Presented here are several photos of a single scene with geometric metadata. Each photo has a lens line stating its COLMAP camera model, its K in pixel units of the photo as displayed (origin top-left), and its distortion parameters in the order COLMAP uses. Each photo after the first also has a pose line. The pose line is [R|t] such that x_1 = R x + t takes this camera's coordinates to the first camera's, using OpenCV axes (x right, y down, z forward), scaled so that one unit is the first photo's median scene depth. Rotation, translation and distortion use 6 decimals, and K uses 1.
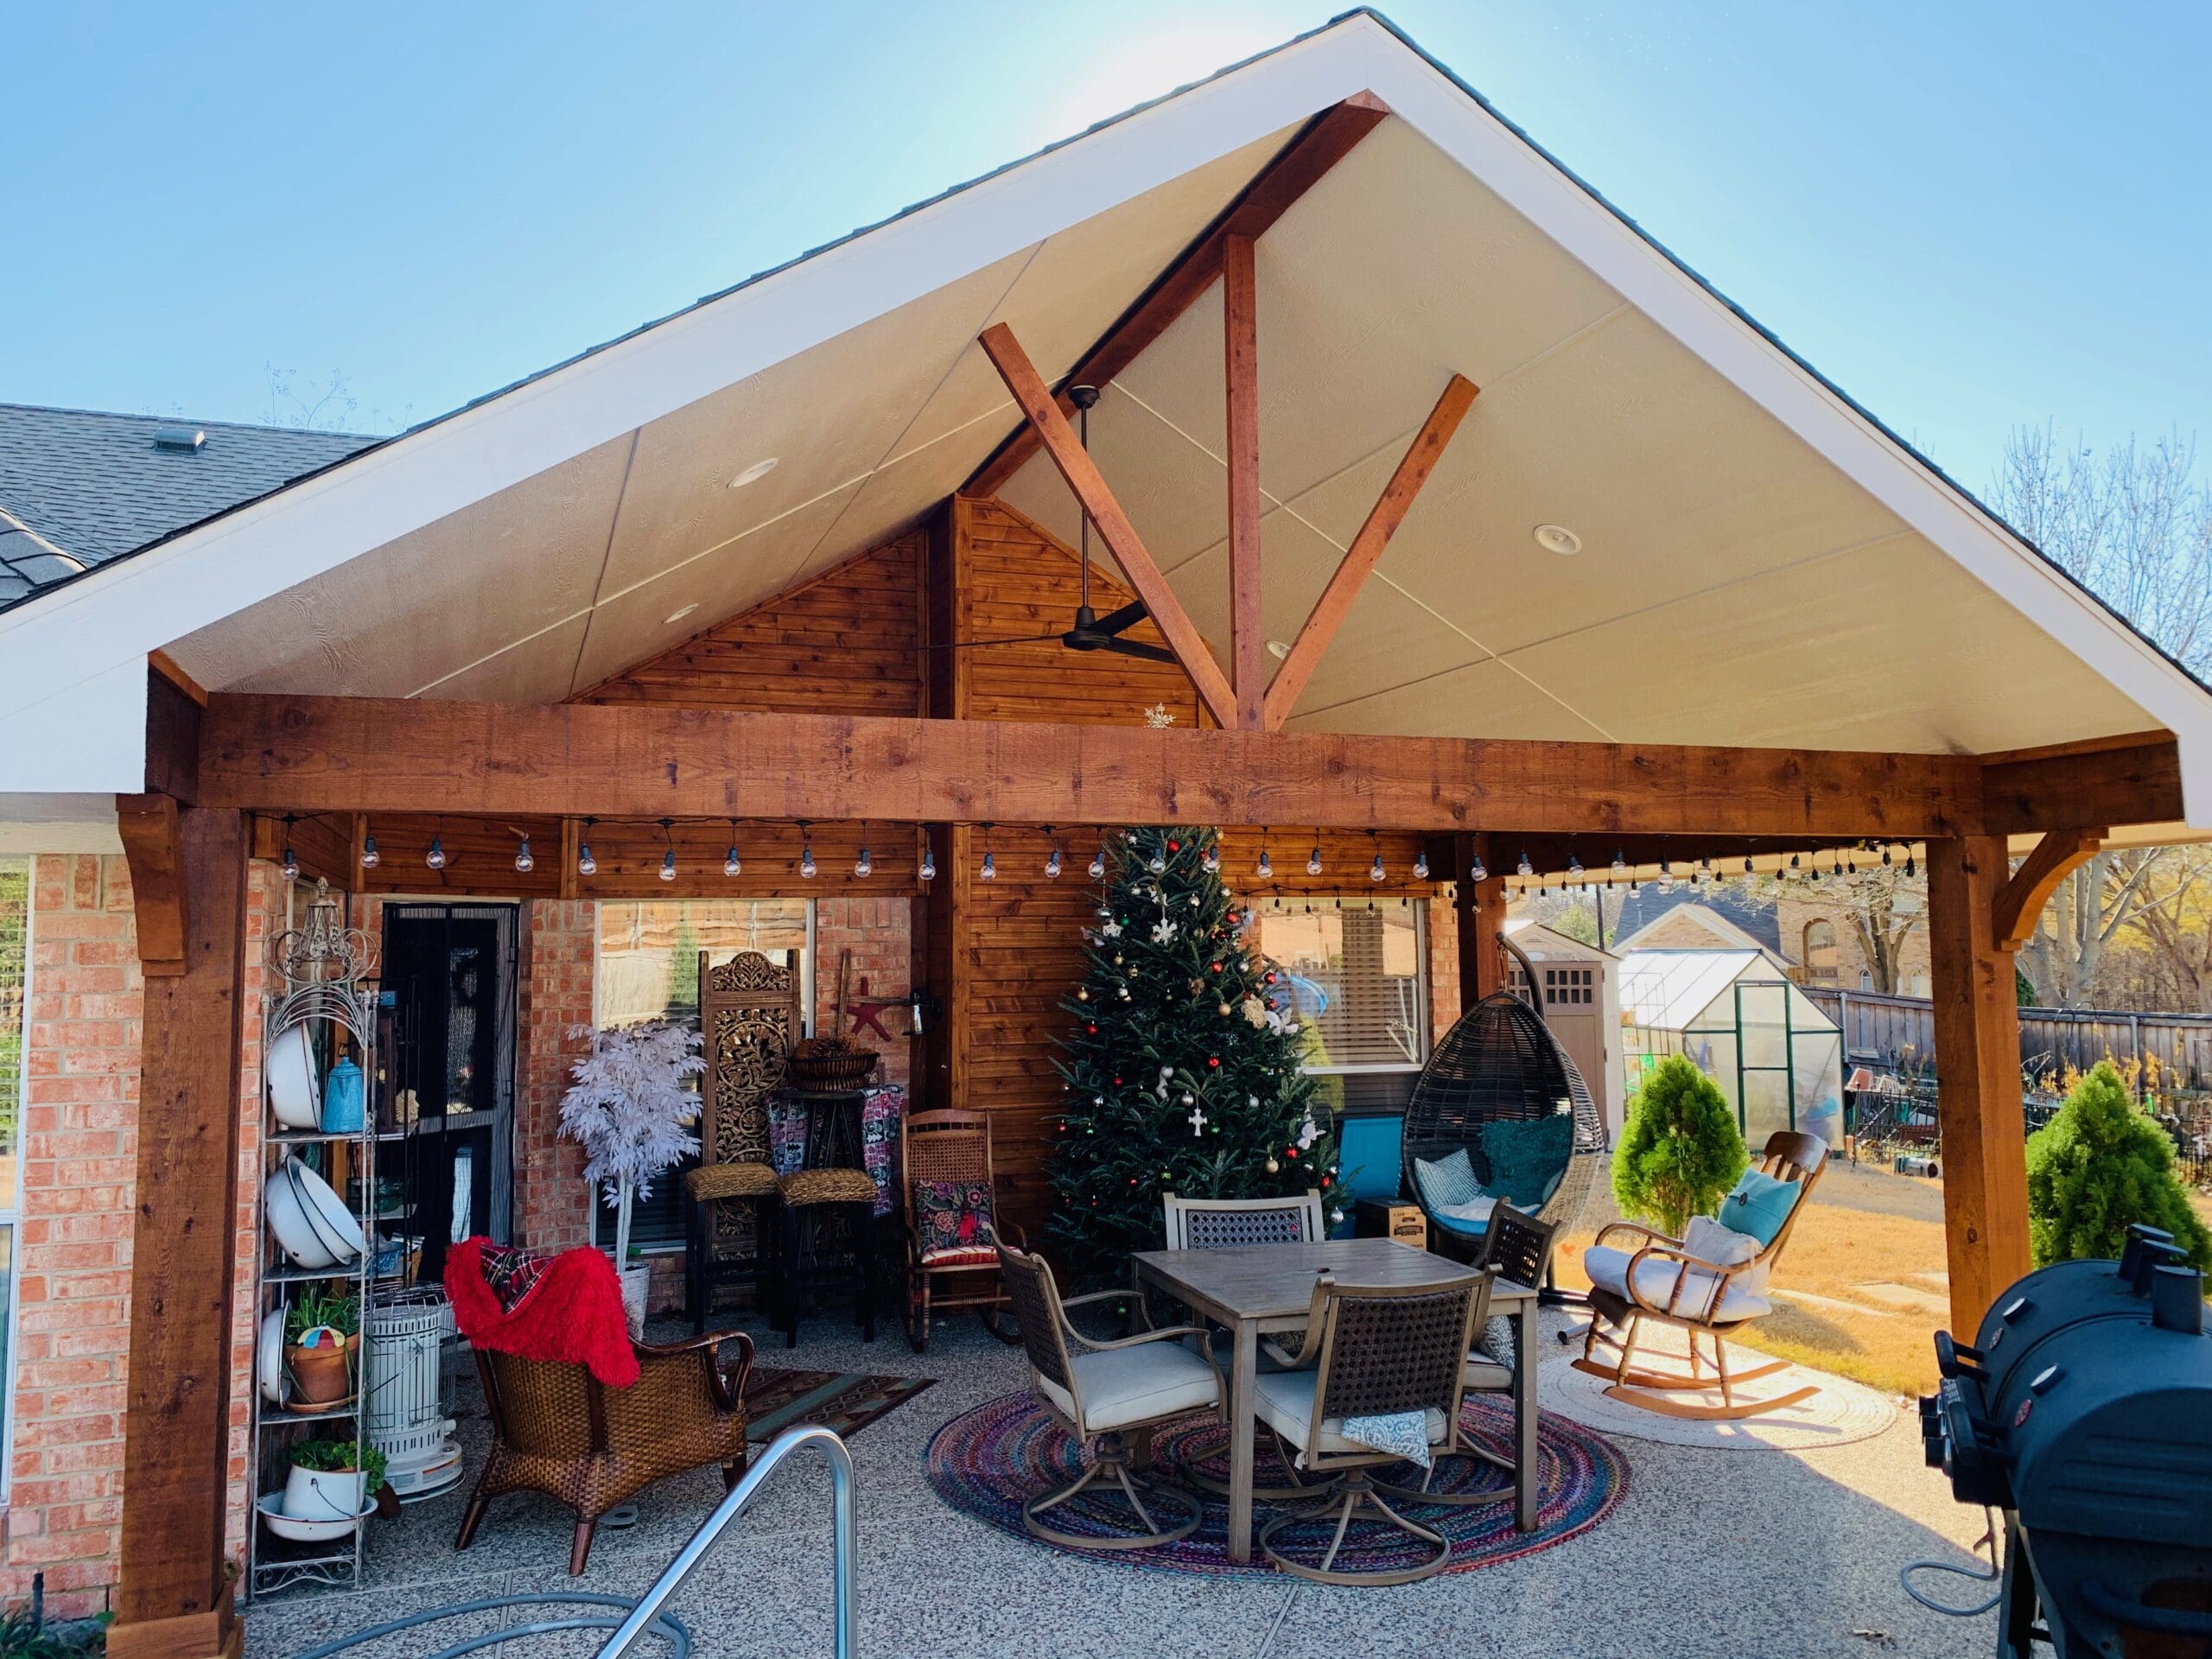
lens RADIAL K [[1690.8, 0, 1106.0], [0, 1690.8, 829.5], [0, 0, 1]] dist [0.008305, -0.013168]
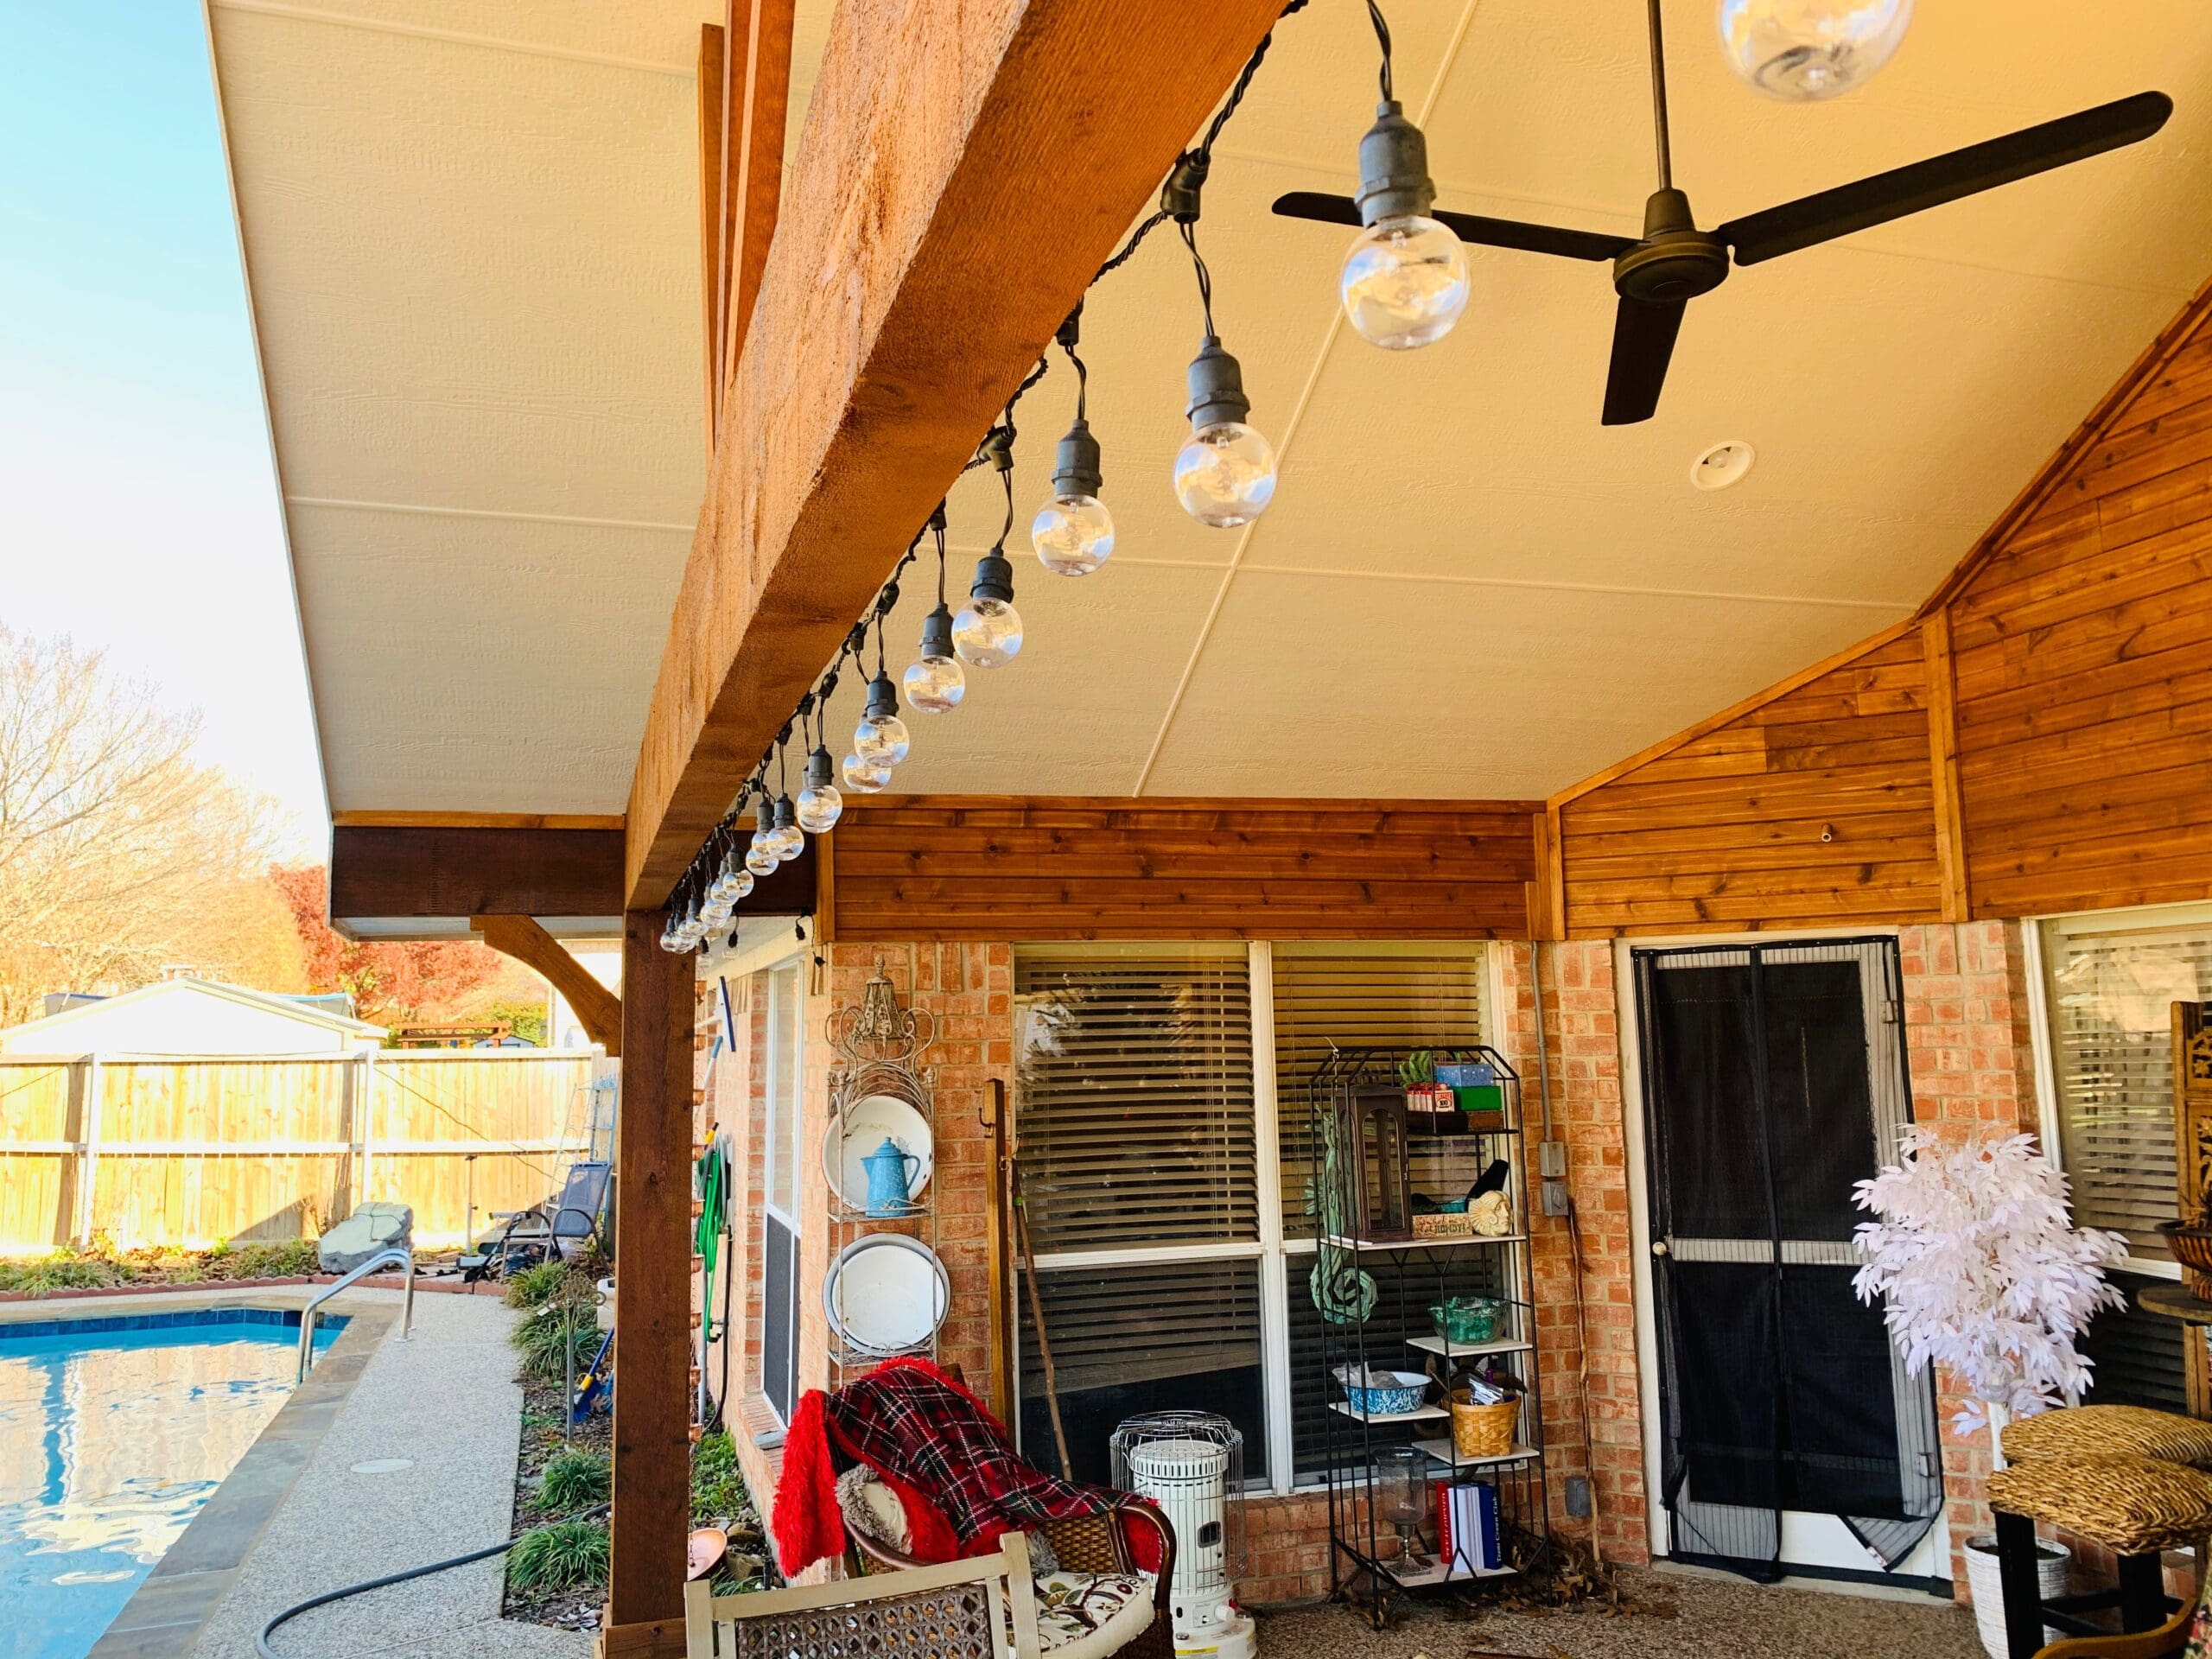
lens RADIAL K [[1690.8, 0, 1106.0], [0, 1690.8, 829.5], [0, 0, 1]] dist [0.008305, -0.013168]
pose [[-0.039313, -0.114335, -0.992664, 0.328398], [0.091820, 0.988816, -0.117528, 0.052157], [0.994999, -0.095766, -0.028375, 0.710786]]
